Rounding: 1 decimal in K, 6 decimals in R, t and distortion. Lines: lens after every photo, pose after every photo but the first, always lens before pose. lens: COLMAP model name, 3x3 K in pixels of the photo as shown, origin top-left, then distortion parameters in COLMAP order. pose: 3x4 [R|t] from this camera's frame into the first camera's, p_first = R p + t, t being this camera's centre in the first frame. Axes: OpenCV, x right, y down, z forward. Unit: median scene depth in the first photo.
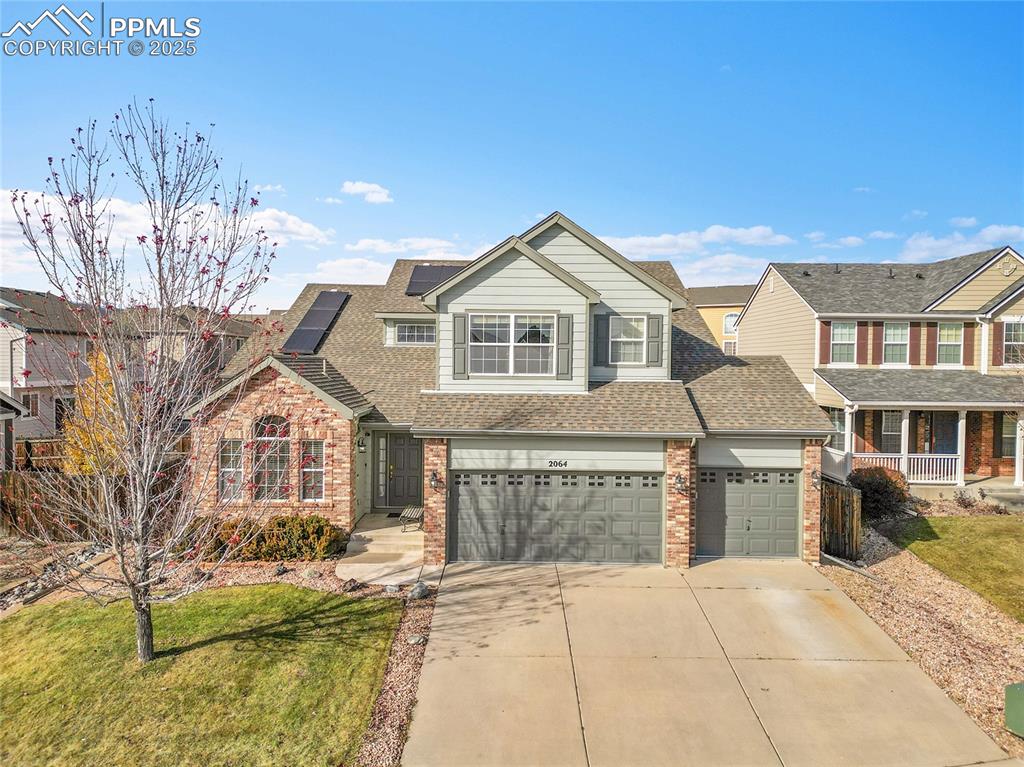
lens RADIAL K [[711.3, 0, 512.0], [0, 711.3, 383.5], [0, 0, 1]] dist [0.081133, -0.078940]
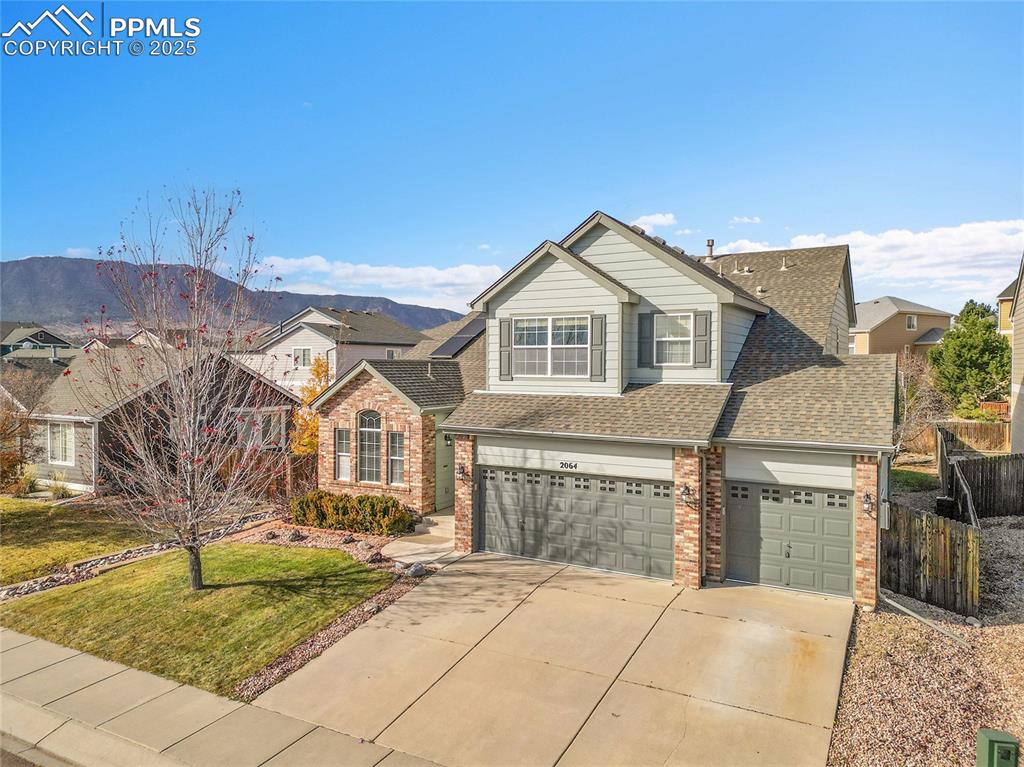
lens RADIAL K [[711.3, 0, 512.0], [0, 711.3, 383.5], [0, 0, 1]] dist [0.081133, -0.078940]
pose [[0.873652, 0.006659, -0.486506, 0.473154], [-0.008763, 0.999960, -0.002049, 0.000613], [0.486473, 0.006053, 0.873675, 0.087515]]
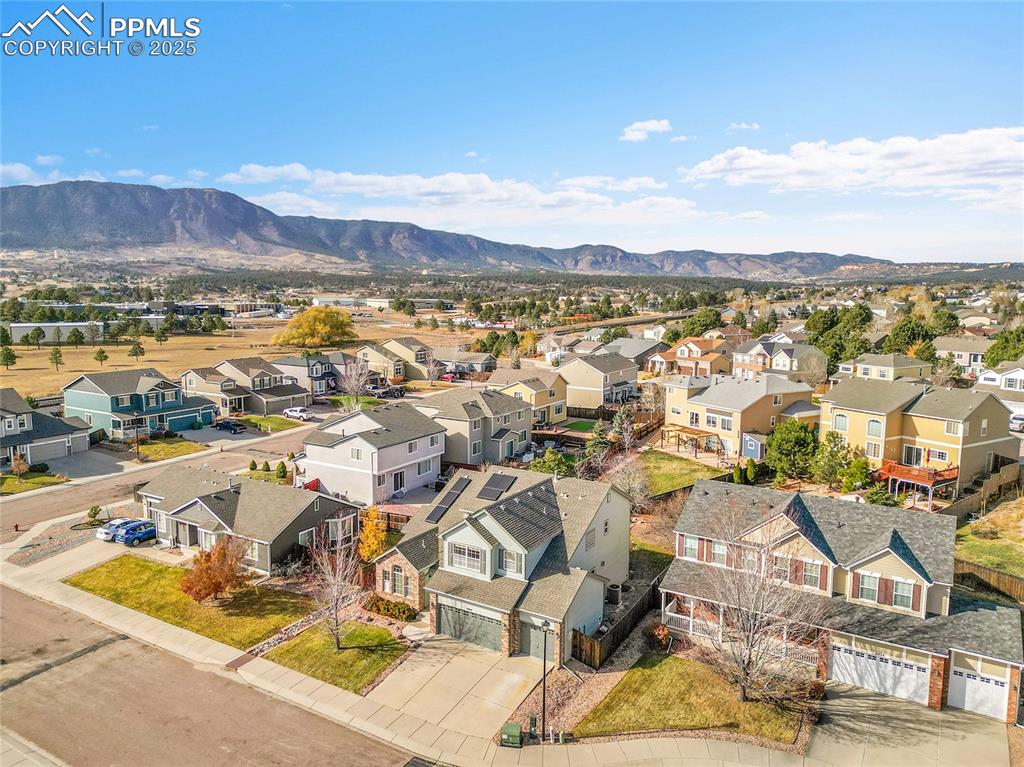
lens RADIAL K [[711.3, 0, 512.0], [0, 711.3, 383.5], [0, 0, 1]] dist [0.081133, -0.078940]
pose [[0.854704, 0.066459, -0.514844, 1.553838], [-0.015616, 0.994614, 0.102467, -1.027490], [0.518881, -0.079539, 0.851138, -1.189292]]
